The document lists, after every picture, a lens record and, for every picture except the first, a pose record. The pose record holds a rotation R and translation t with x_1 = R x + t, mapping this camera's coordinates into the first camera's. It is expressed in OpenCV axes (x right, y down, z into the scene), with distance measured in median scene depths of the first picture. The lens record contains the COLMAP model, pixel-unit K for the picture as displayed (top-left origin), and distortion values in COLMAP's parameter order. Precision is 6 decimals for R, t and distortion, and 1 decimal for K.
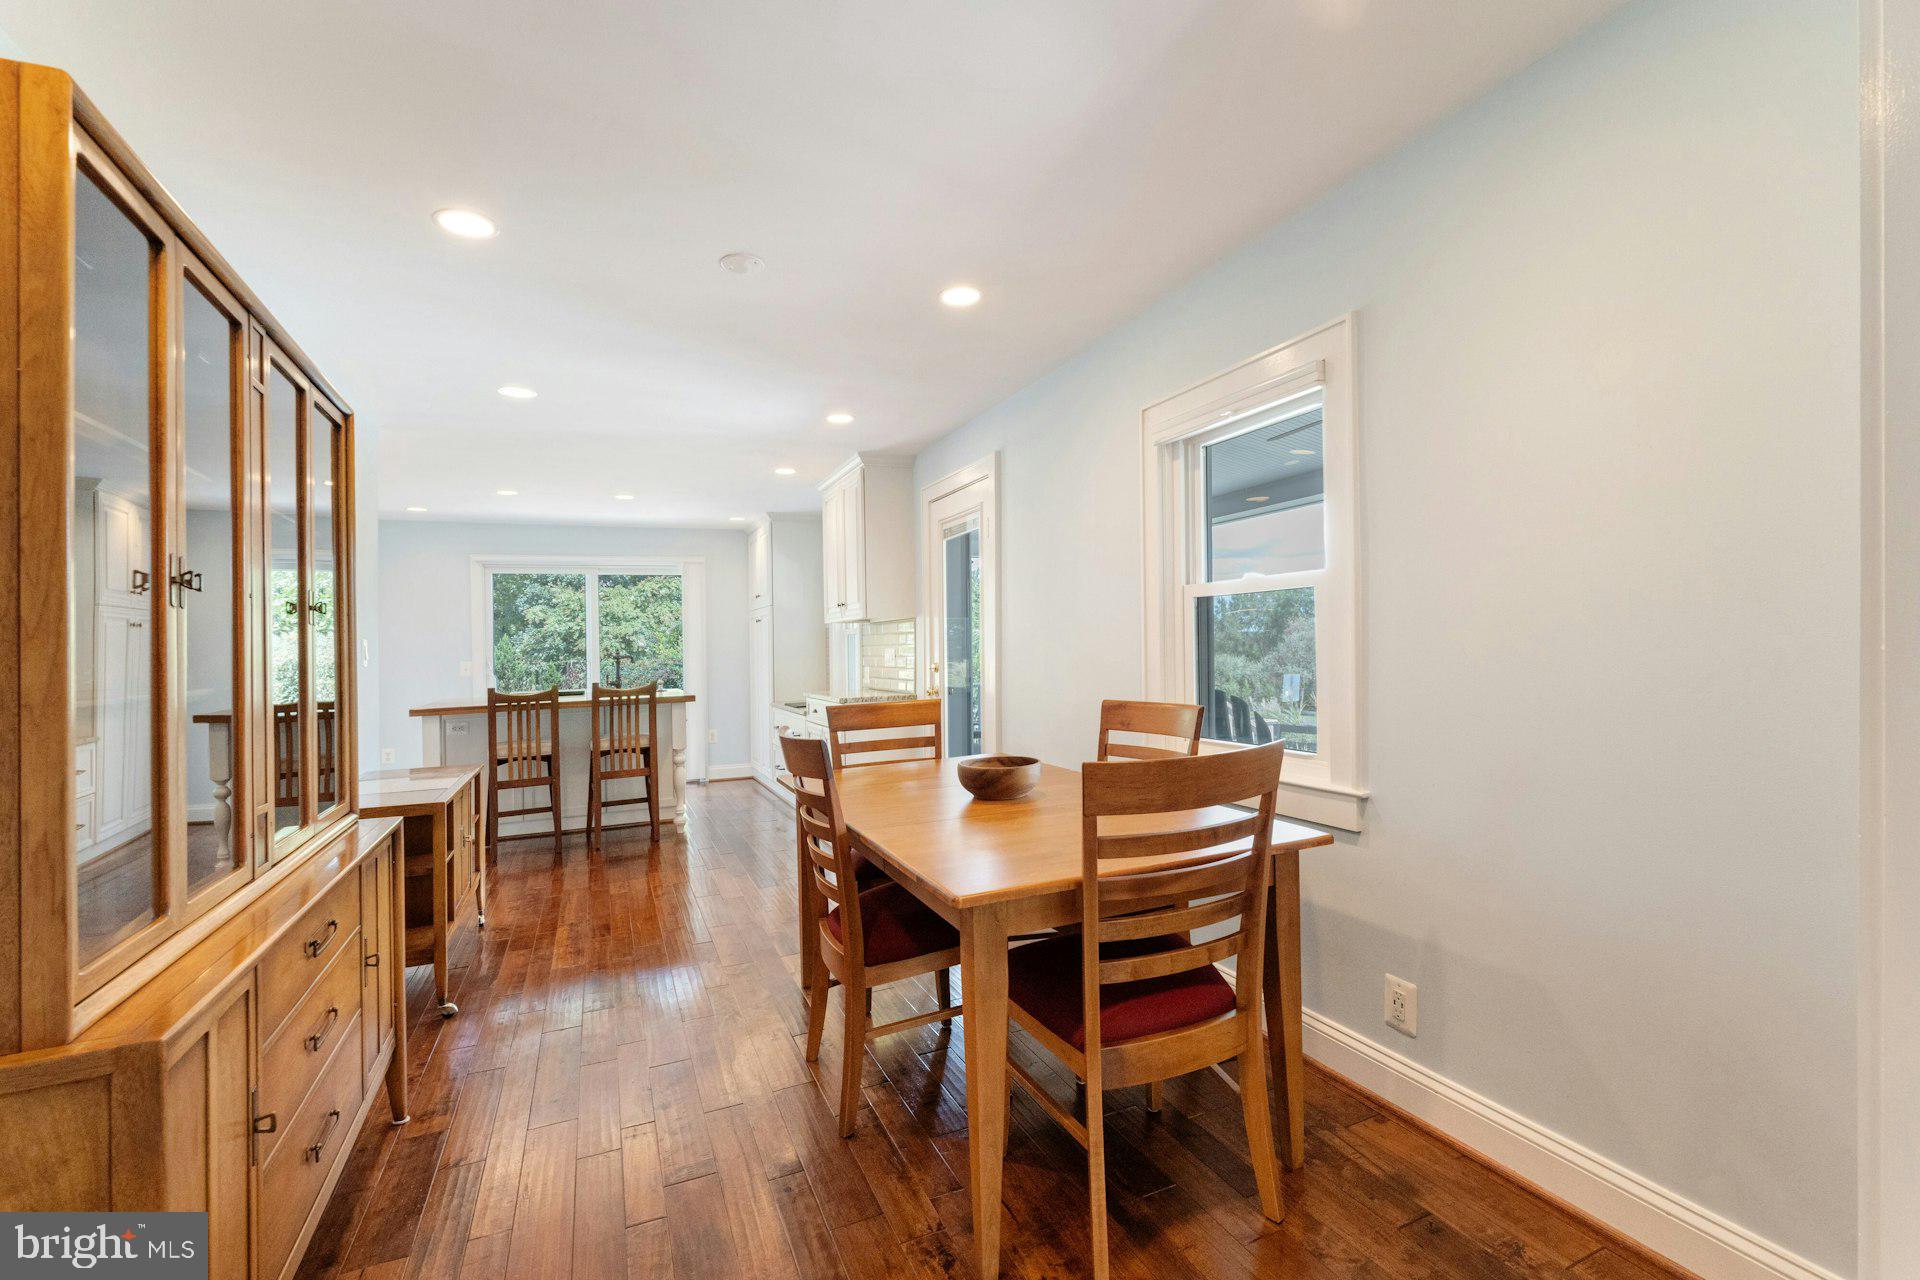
lens RADIAL K [[786.6, 0, 950.1], [0, 786.6, 637.0], [0, 0, 1]] dist [-0.007856, 0.001250]
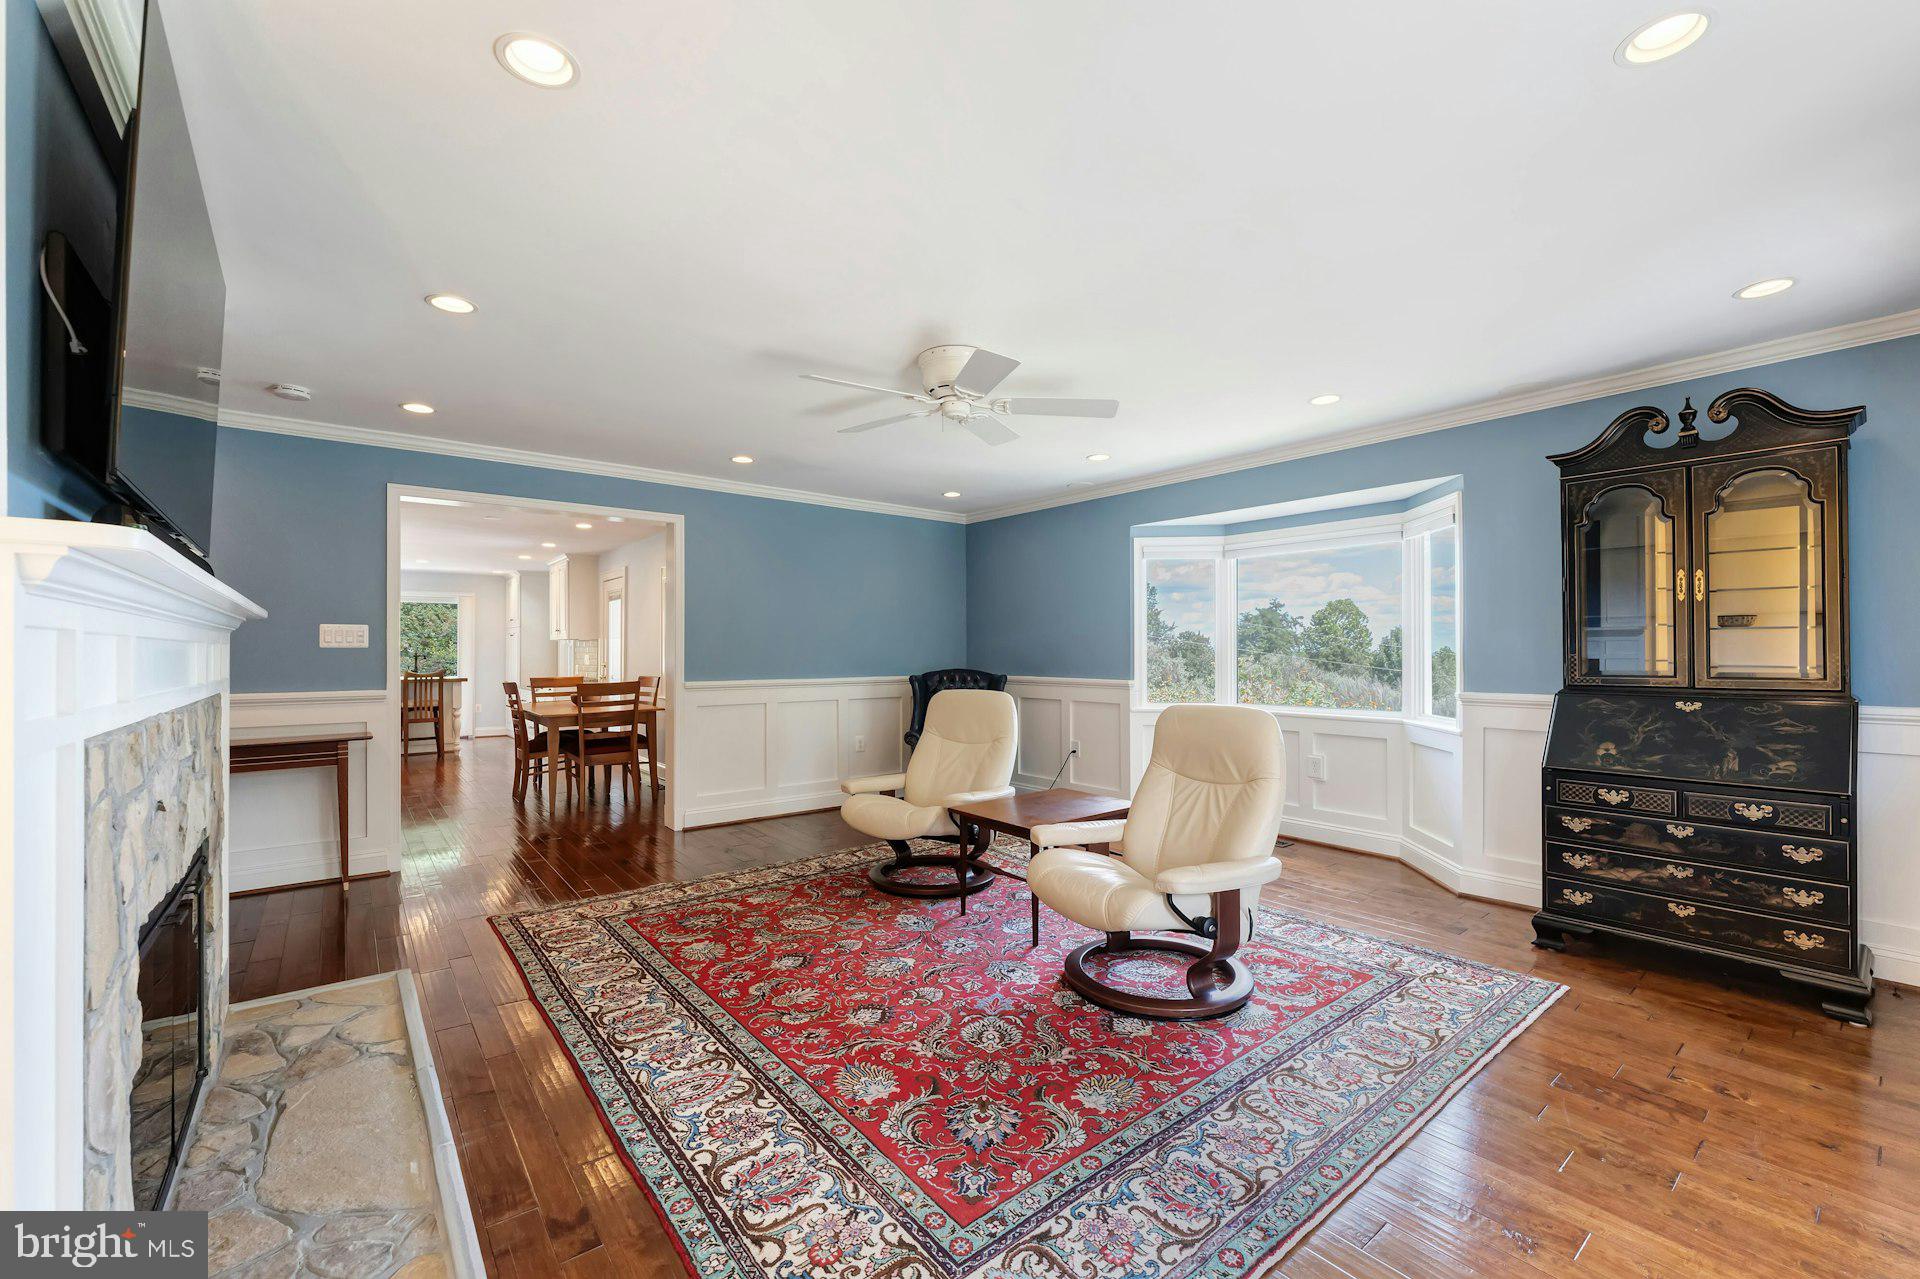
lens RADIAL K [[786.6, 0, 970.1], [0, 786.6, 654.0], [0, 0, 1]] dist [-0.007856, 0.001250]
pose [[0.964773, 0.020206, 0.262307, 0.306799], [-0.023435, 0.999683, 0.009187, -0.023732], [-0.262039, -0.015011, 0.964941, -1.013139]]
